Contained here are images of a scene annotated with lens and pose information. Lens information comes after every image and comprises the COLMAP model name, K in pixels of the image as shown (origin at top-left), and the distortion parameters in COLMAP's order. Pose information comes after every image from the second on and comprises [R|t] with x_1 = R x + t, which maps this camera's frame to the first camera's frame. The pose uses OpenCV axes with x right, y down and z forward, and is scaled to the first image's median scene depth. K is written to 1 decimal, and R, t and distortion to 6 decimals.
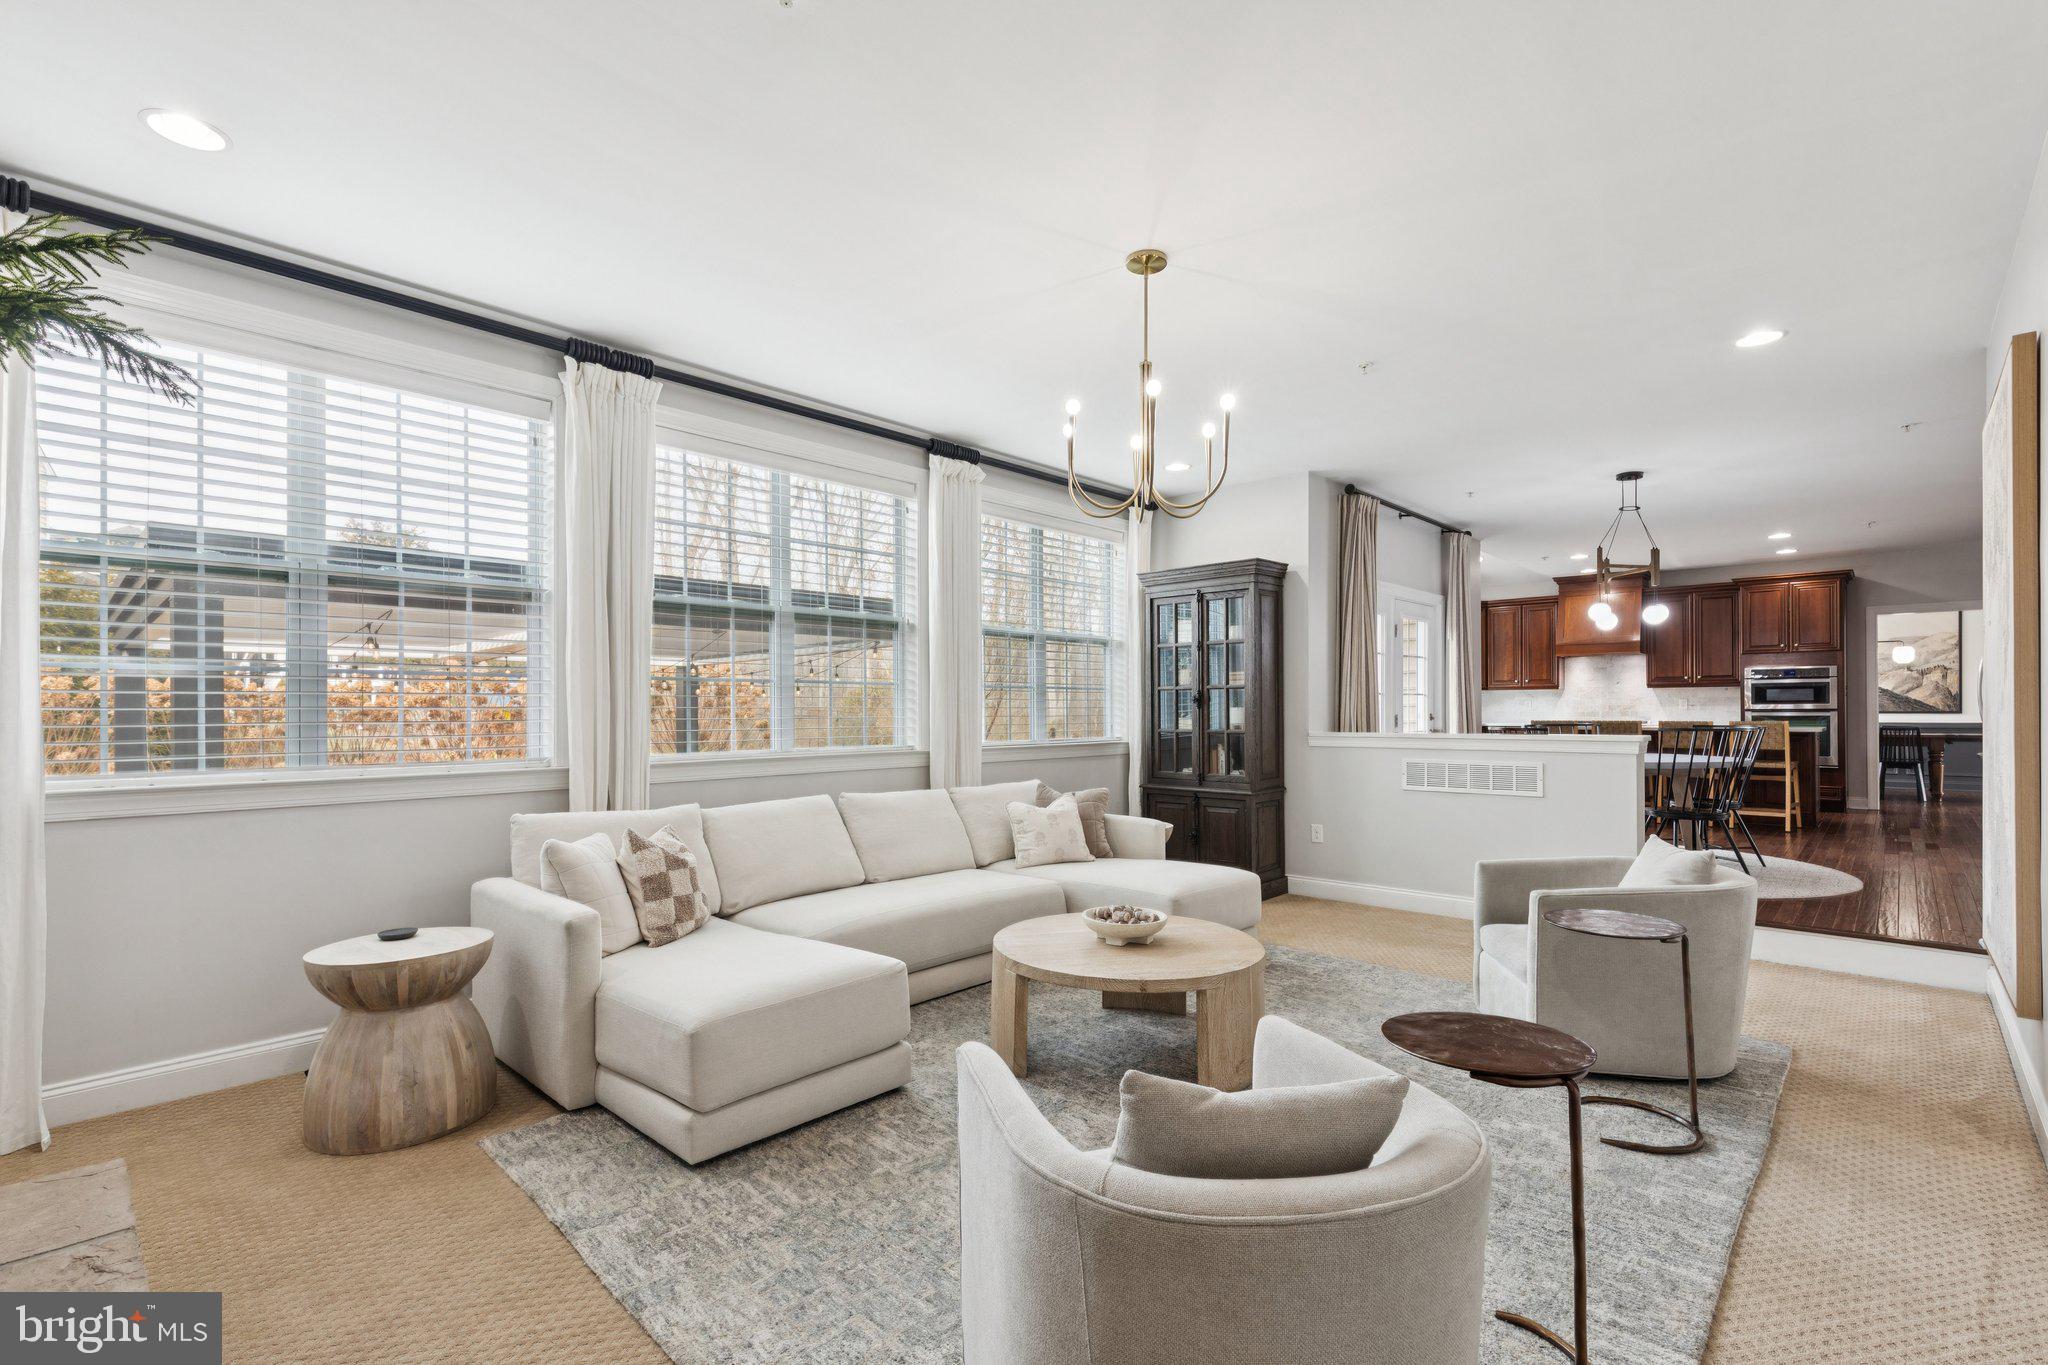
lens RADIAL K [[924.0, 0, 1043.8], [0, 924.0, 697.1], [0, 0, 1]] dist [0.005513, -0.000229]
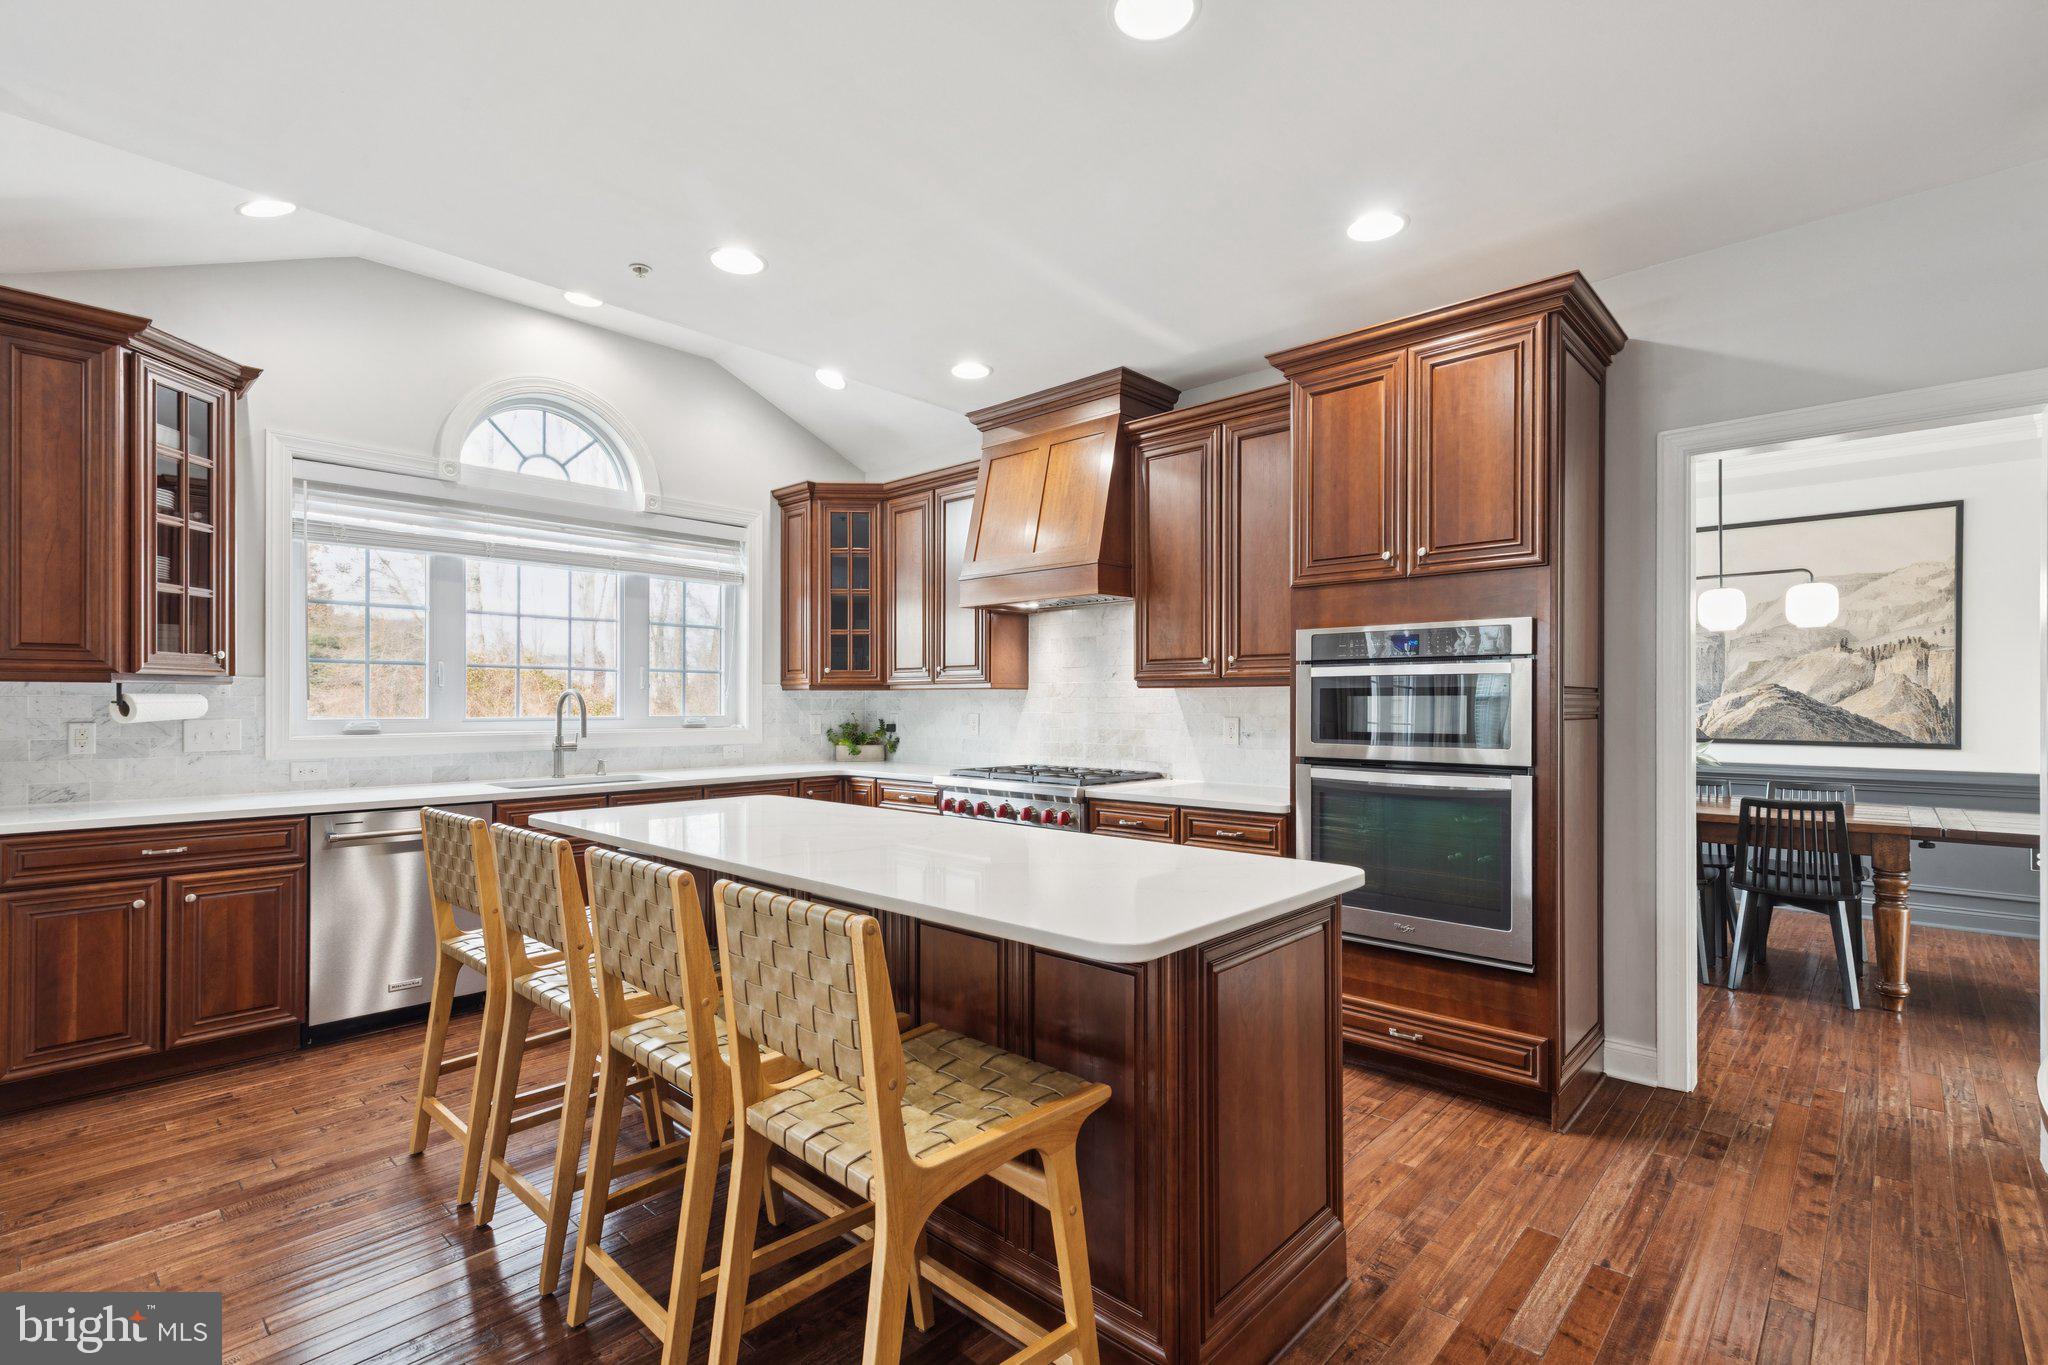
lens RADIAL K [[924.0, 0, 1020.0], [0, 924.0, 700.9], [0, 0, 1]] dist [0.005513, -0.000229]
pose [[0.999948, 0.004523, -0.009161, 0.575875], [-0.004356, 0.999825, 0.018172, -0.011382], [0.009242, -0.018131, 0.999793, 0.586027]]
